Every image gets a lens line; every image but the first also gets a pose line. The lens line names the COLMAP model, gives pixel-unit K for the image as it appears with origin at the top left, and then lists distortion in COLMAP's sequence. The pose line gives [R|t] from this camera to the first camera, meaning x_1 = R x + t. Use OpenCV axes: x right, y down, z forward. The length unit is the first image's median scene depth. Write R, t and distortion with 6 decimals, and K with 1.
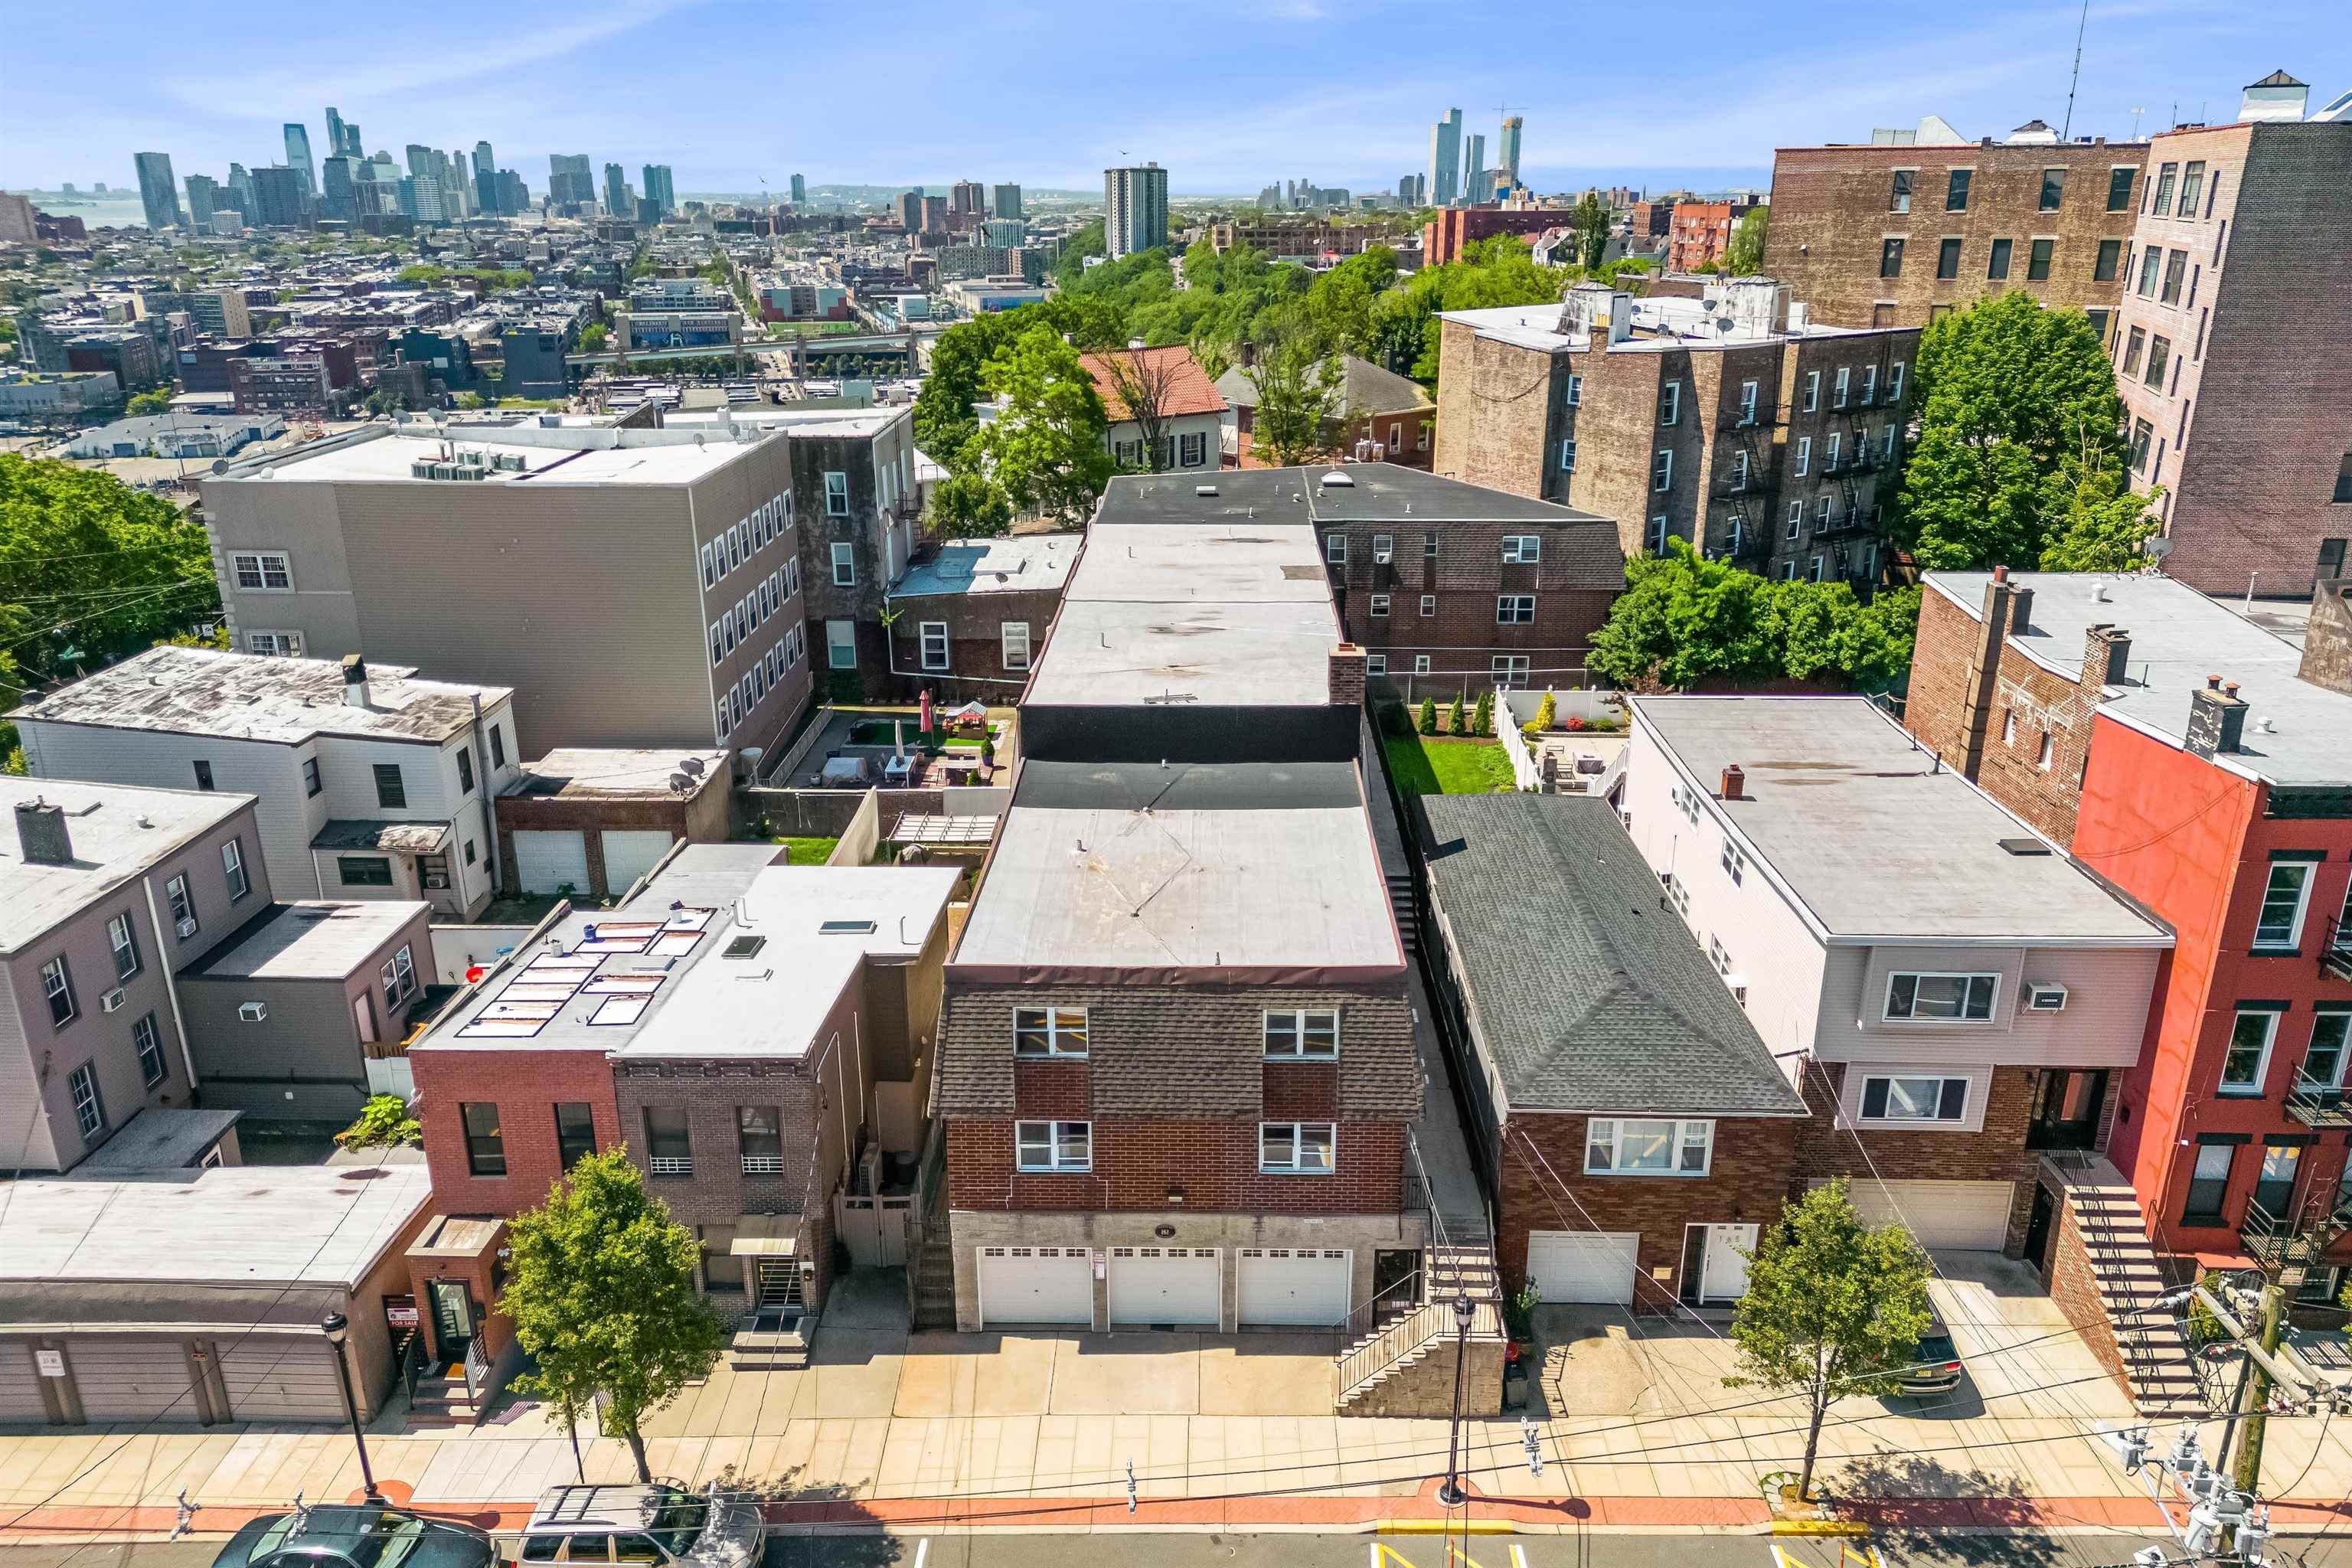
lens RADIAL K [[1644.2, 0, 1177.3], [0, 1644.2, 789.4], [0, 0, 1]] dist [0.077276, -0.076482]
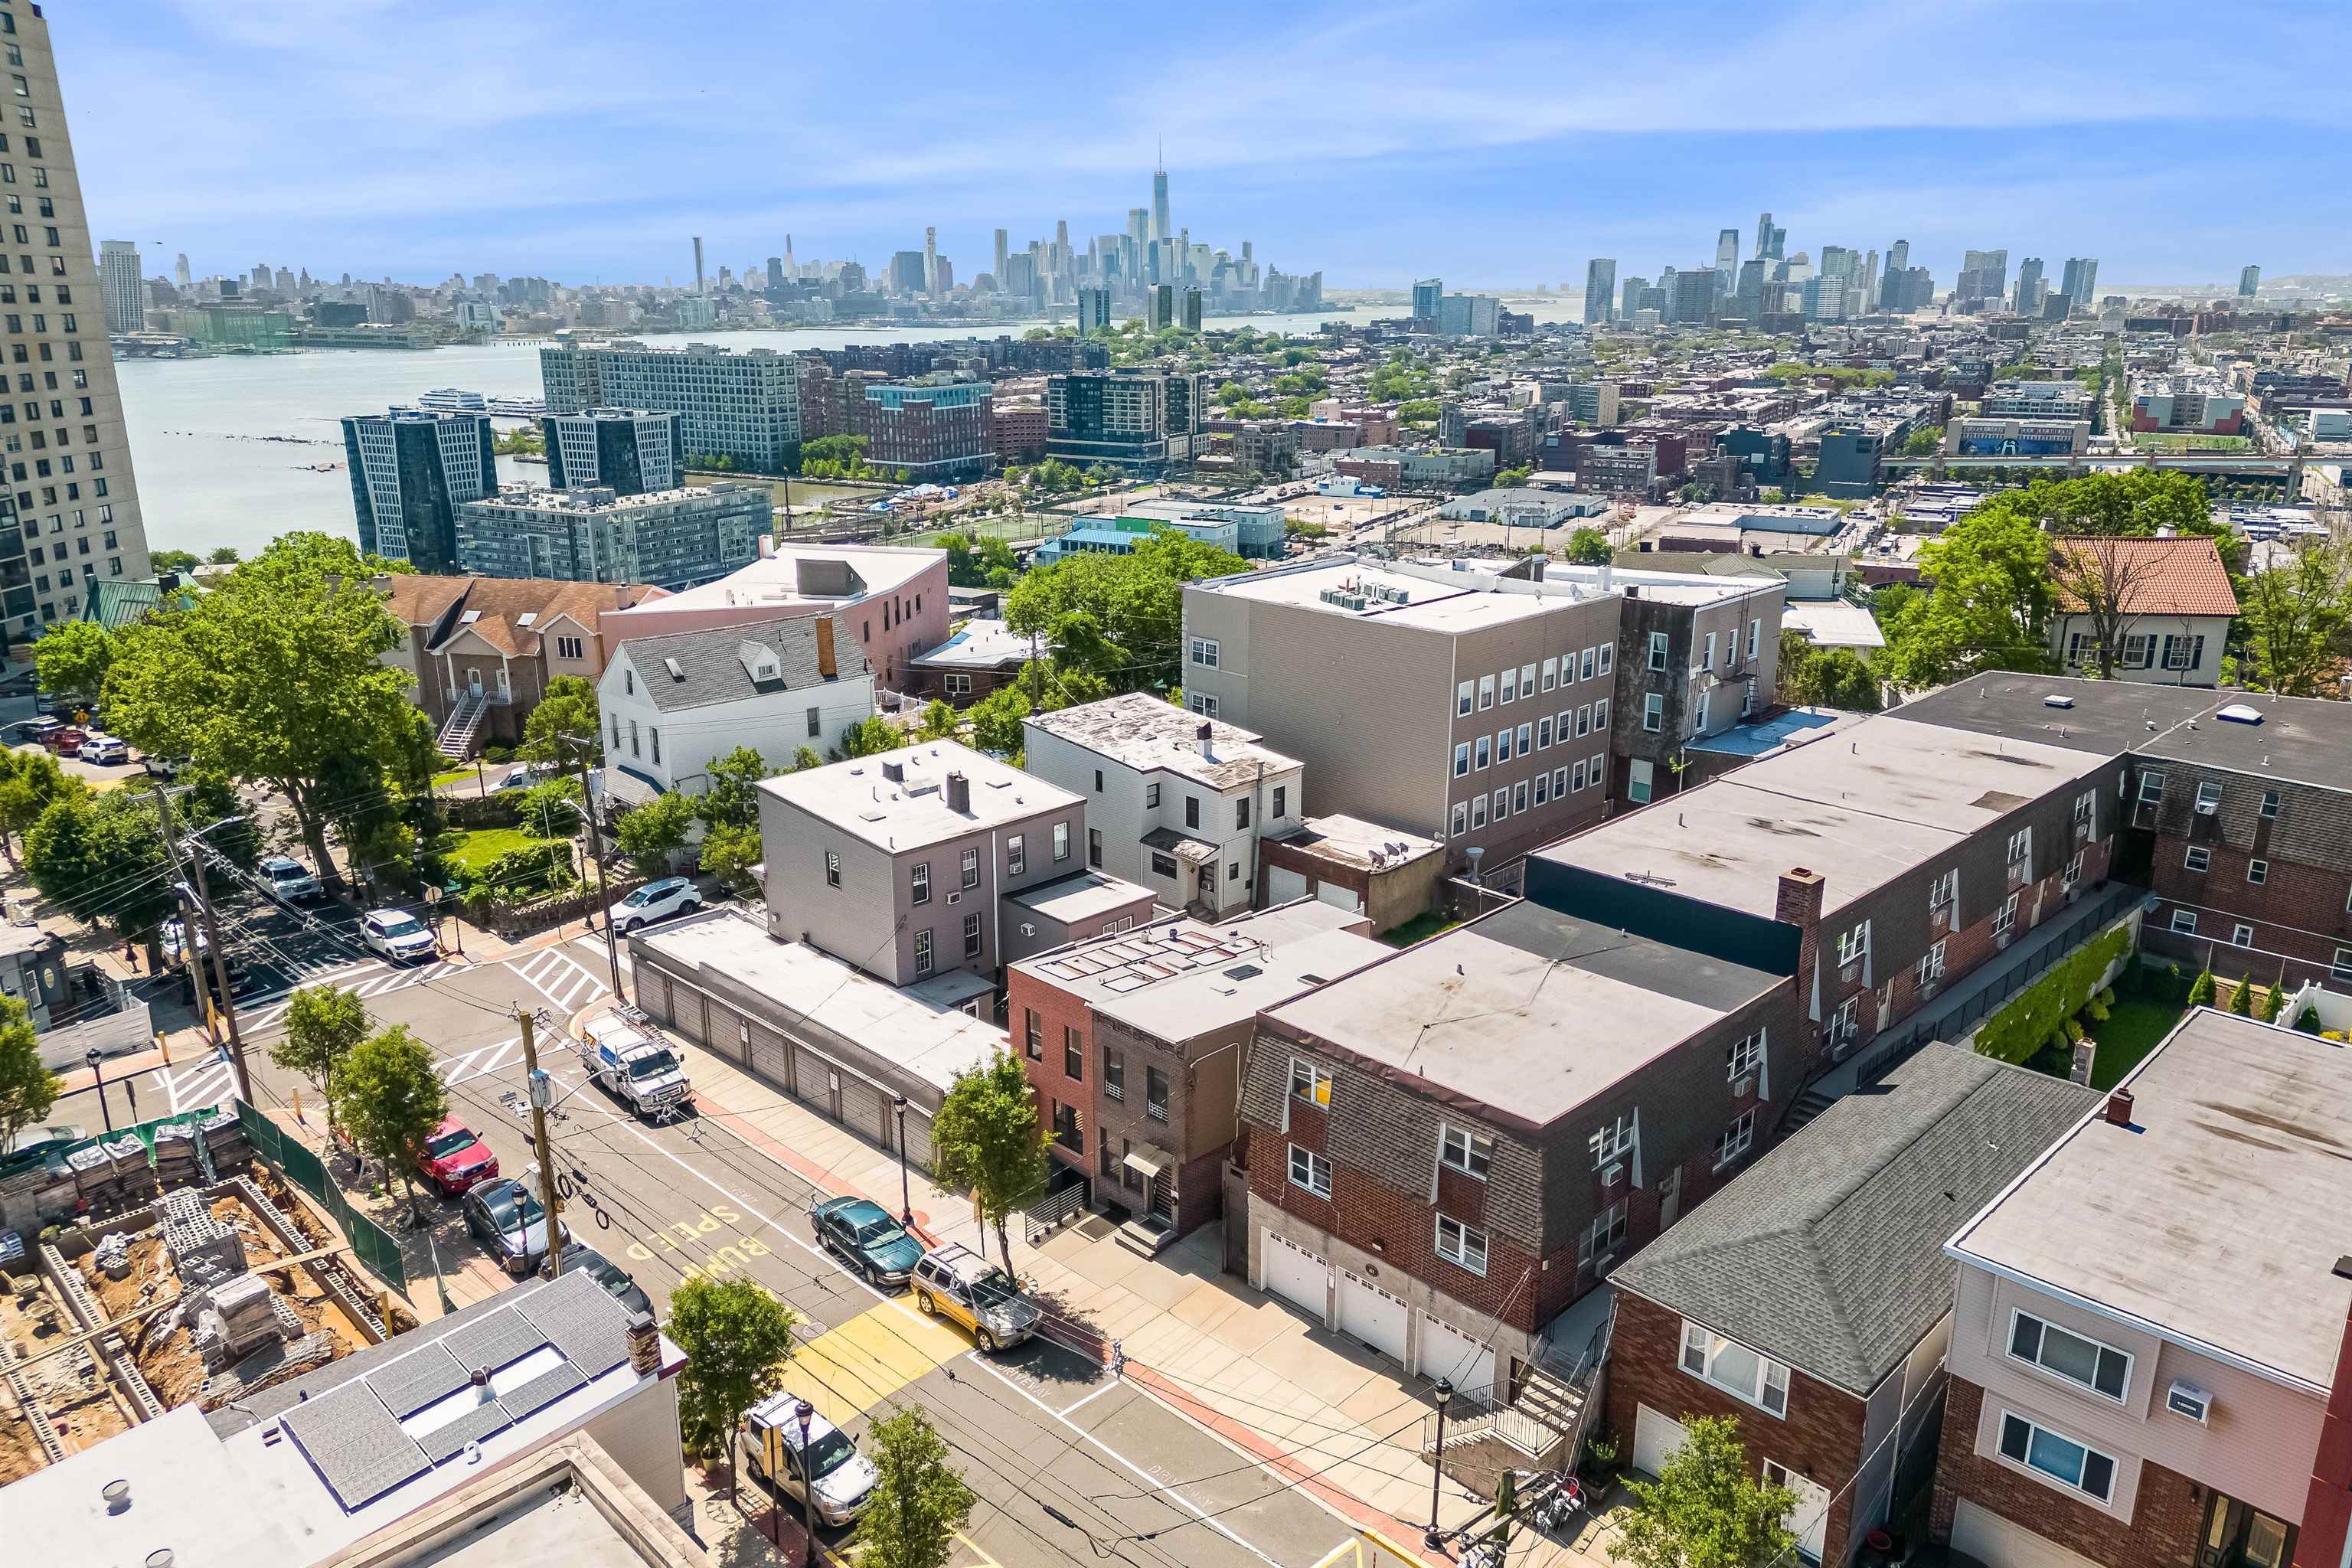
lens RADIAL K [[1640.3, 0, 1177.8], [0, 1640.3, 789.3], [0, 0, 1]] dist [0.087551, -0.090145]
pose [[0.721606, 0.203836, -0.661616, 0.498434], [-0.237340, 0.970596, 0.040170, -0.083310], [0.650350, 0.128041, 0.748766, -0.078801]]
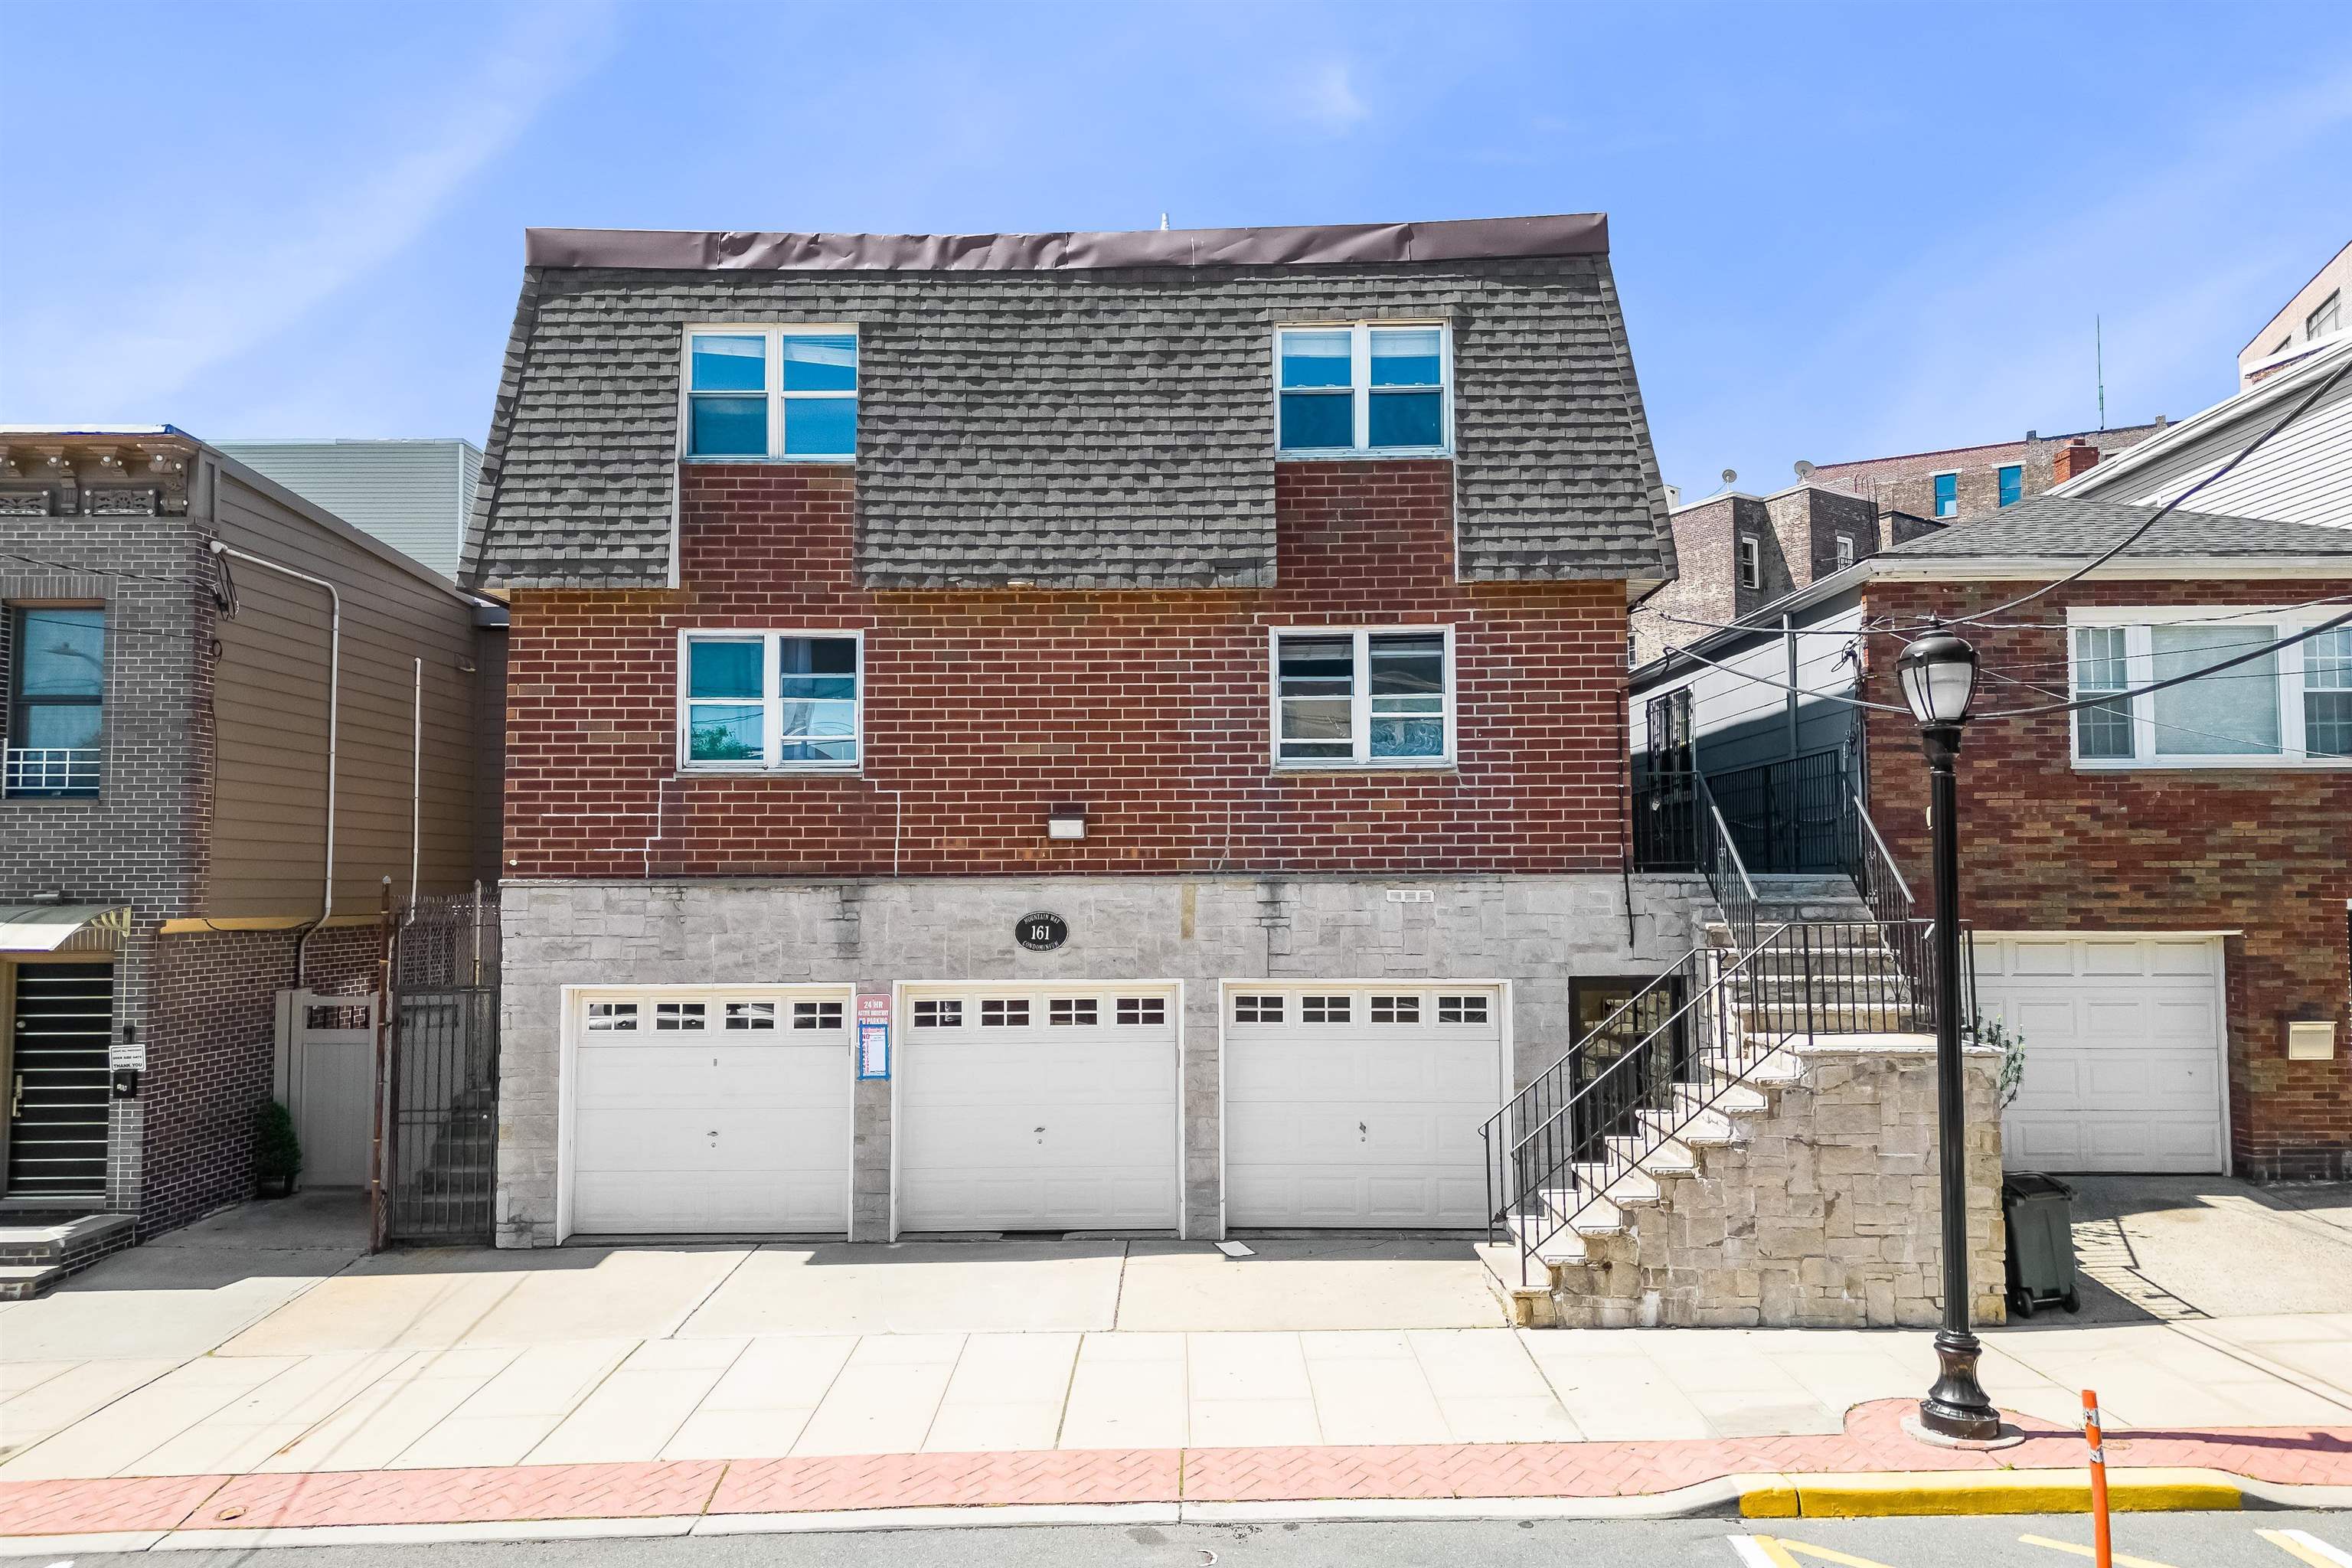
lens RADIAL K [[1644.2, 0, 1177.3], [0, 1644.2, 789.4], [0, 0, 1]] dist [0.077276, -0.076482]
pose [[0.999978, -0.000842, 0.006559, 0.017667], [0.003347, 0.919898, -0.392144, 0.298451], [-0.005703, 0.392157, 0.919881, 0.471562]]
